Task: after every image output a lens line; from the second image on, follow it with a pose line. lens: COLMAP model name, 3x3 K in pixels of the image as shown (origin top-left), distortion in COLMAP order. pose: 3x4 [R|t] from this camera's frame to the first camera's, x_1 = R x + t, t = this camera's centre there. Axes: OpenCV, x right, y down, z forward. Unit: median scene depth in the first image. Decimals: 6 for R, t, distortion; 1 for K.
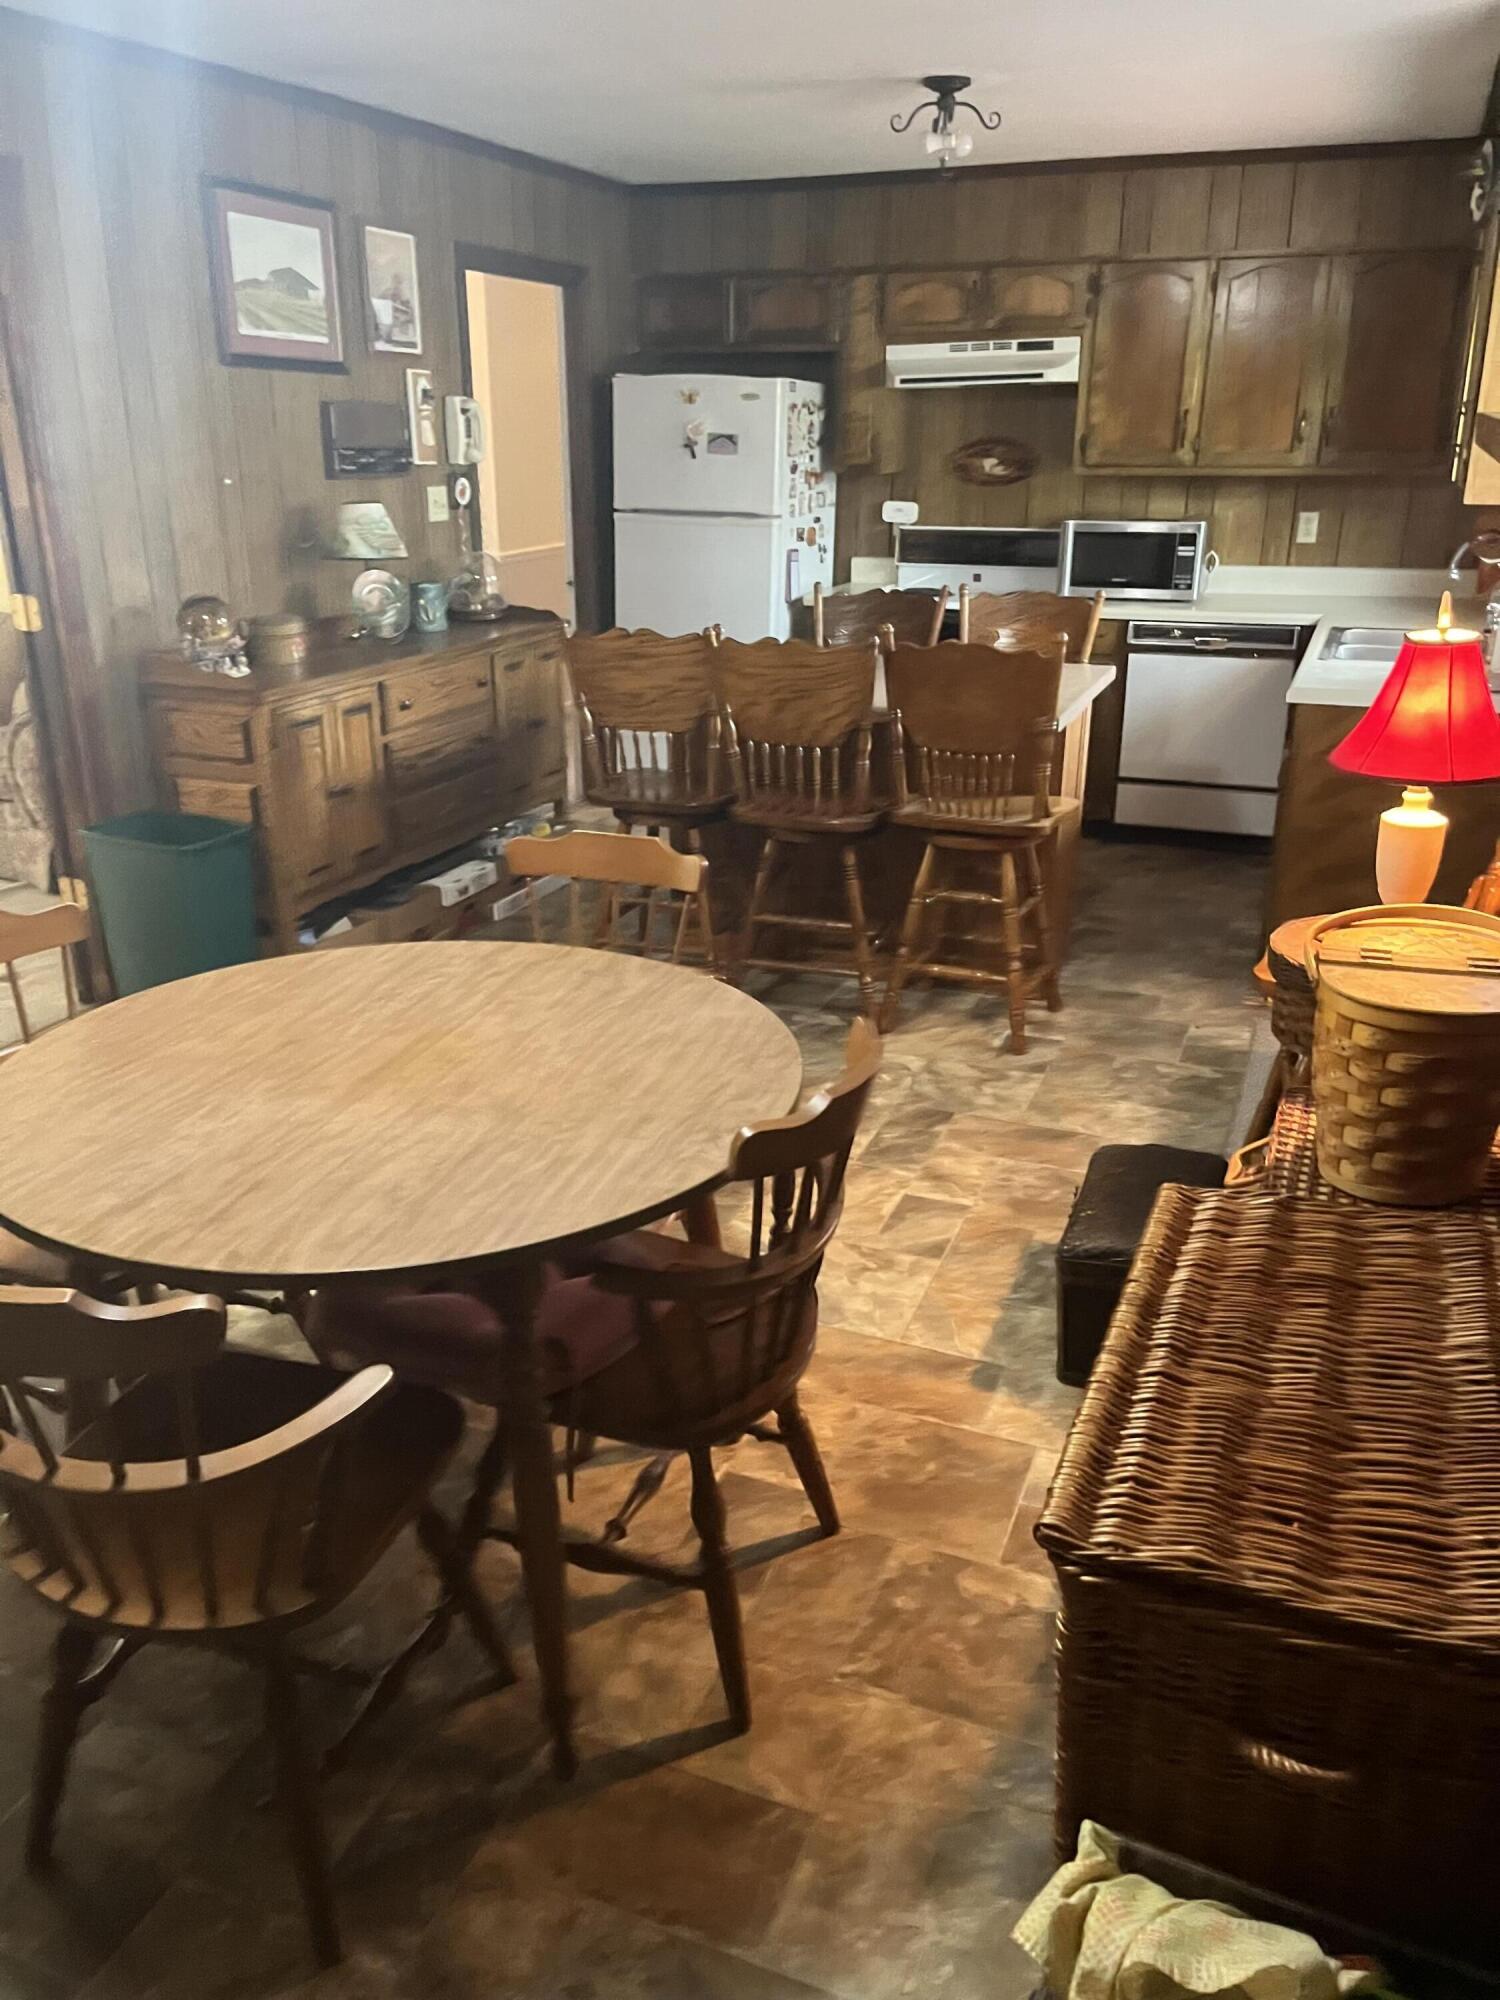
lens RADIAL K [[1489.9, 0, 788.6], [0, 1489.9, 1010.0], [0, 0, 1]] dist [-0.002725, -0.004978]
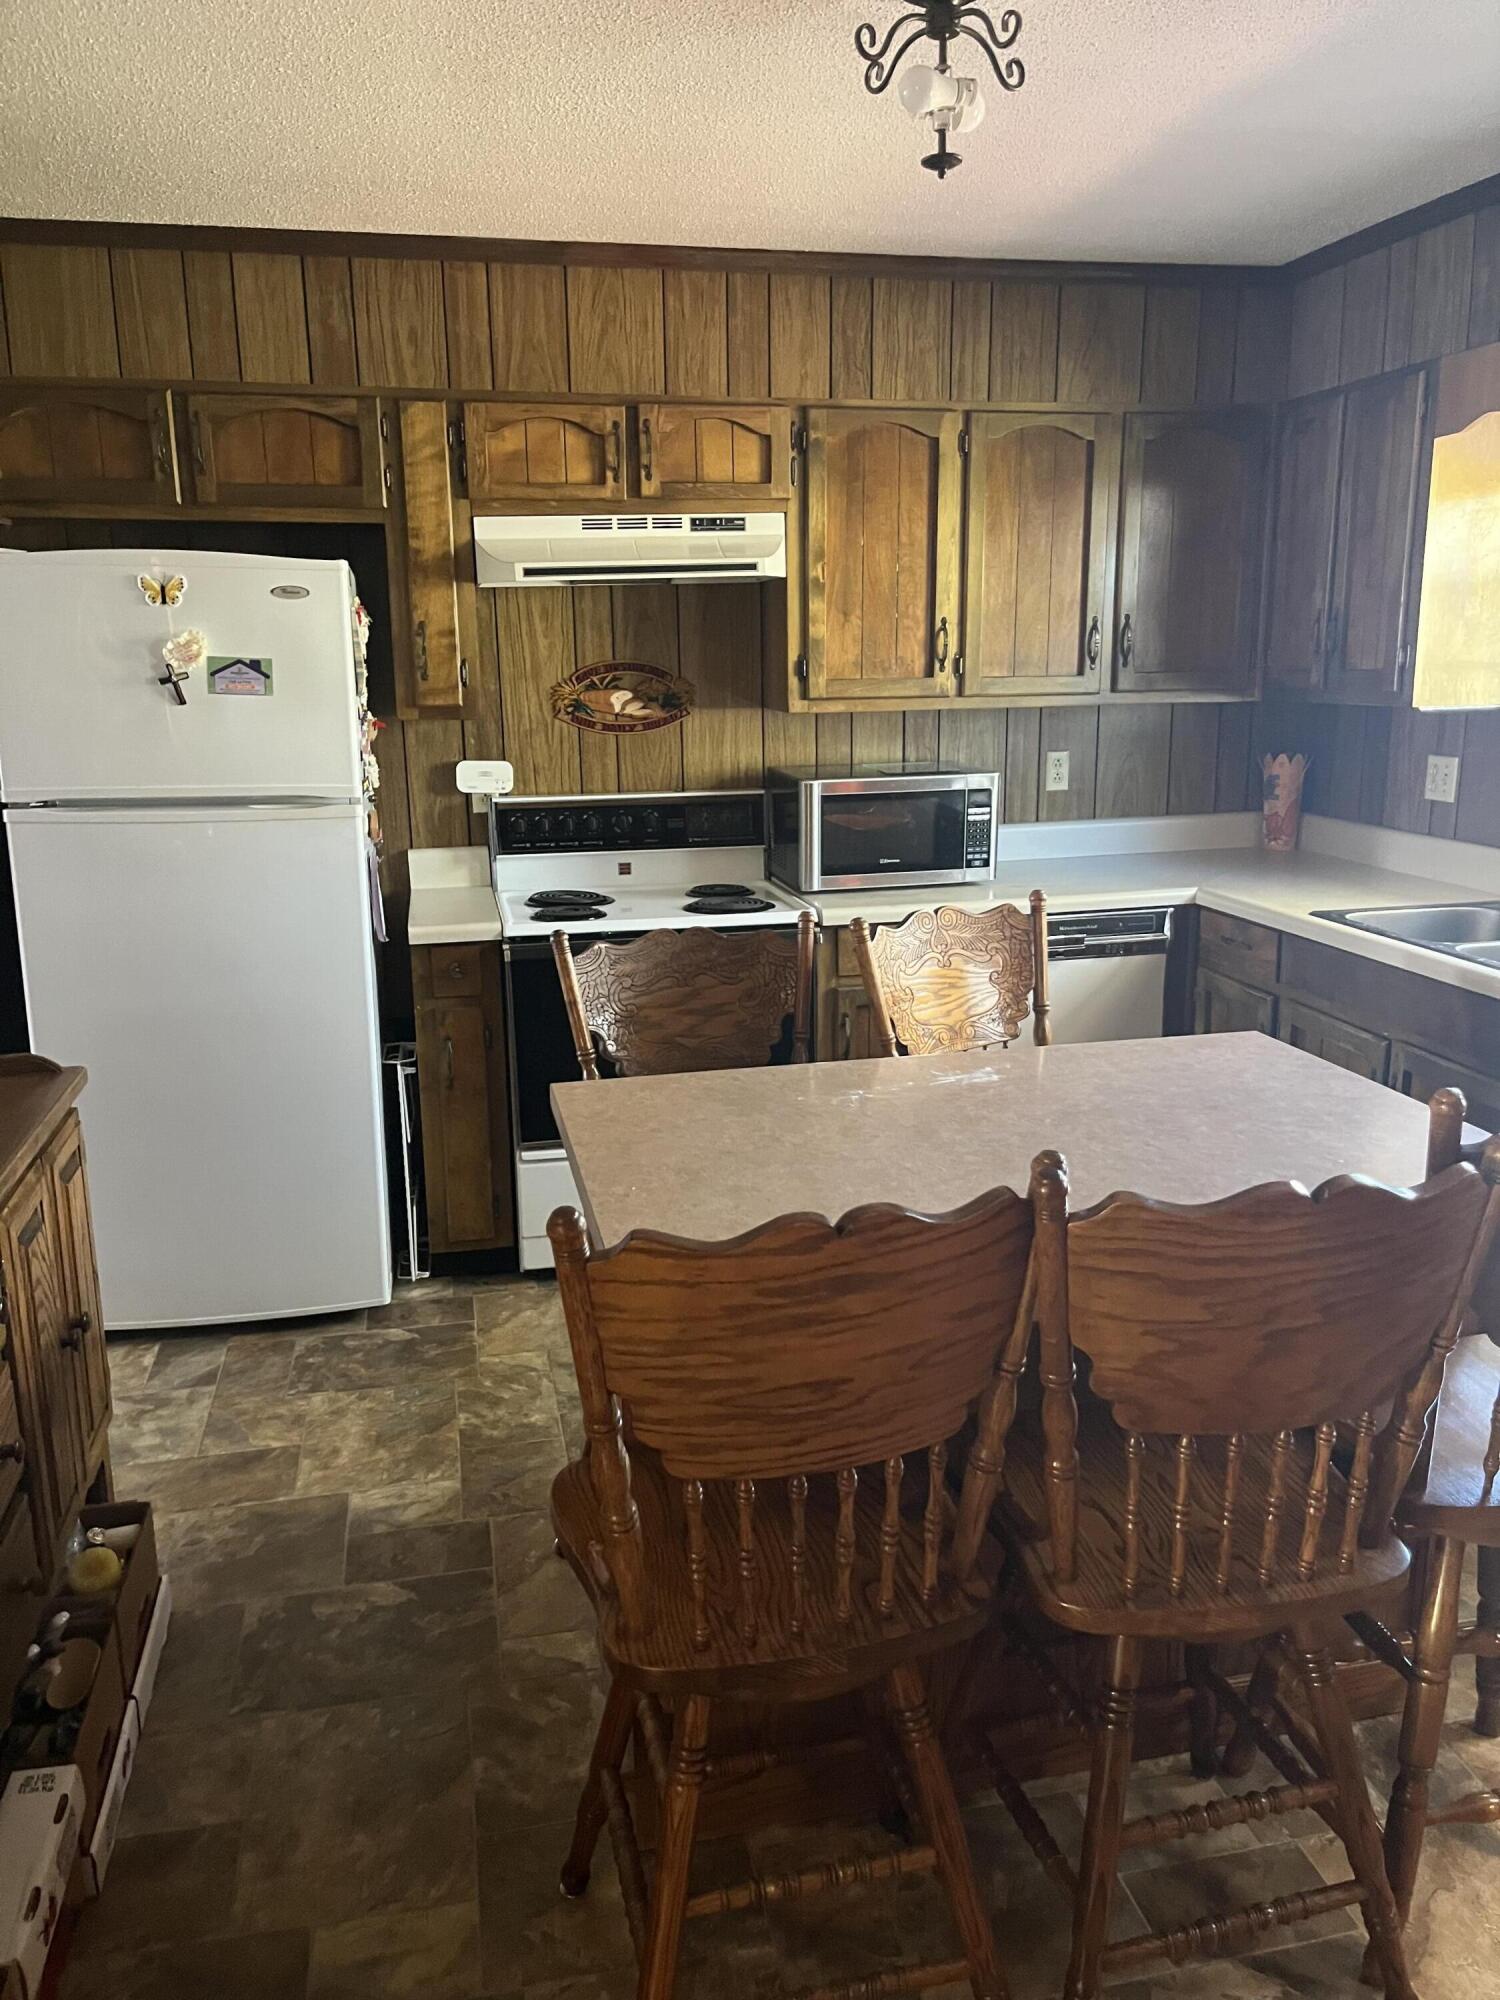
lens RADIAL K [[1479.9, 0, 749.3], [0, 1479.9, 989.5], [0, 0, 1]] dist [-0.000918, -0.006342]
pose [[0.827782, -0.131452, 0.545434, -0.197931], [0.210837, 0.973793, -0.085291, -0.187336], [-0.519928, 0.185600, 0.833803, 0.483780]]
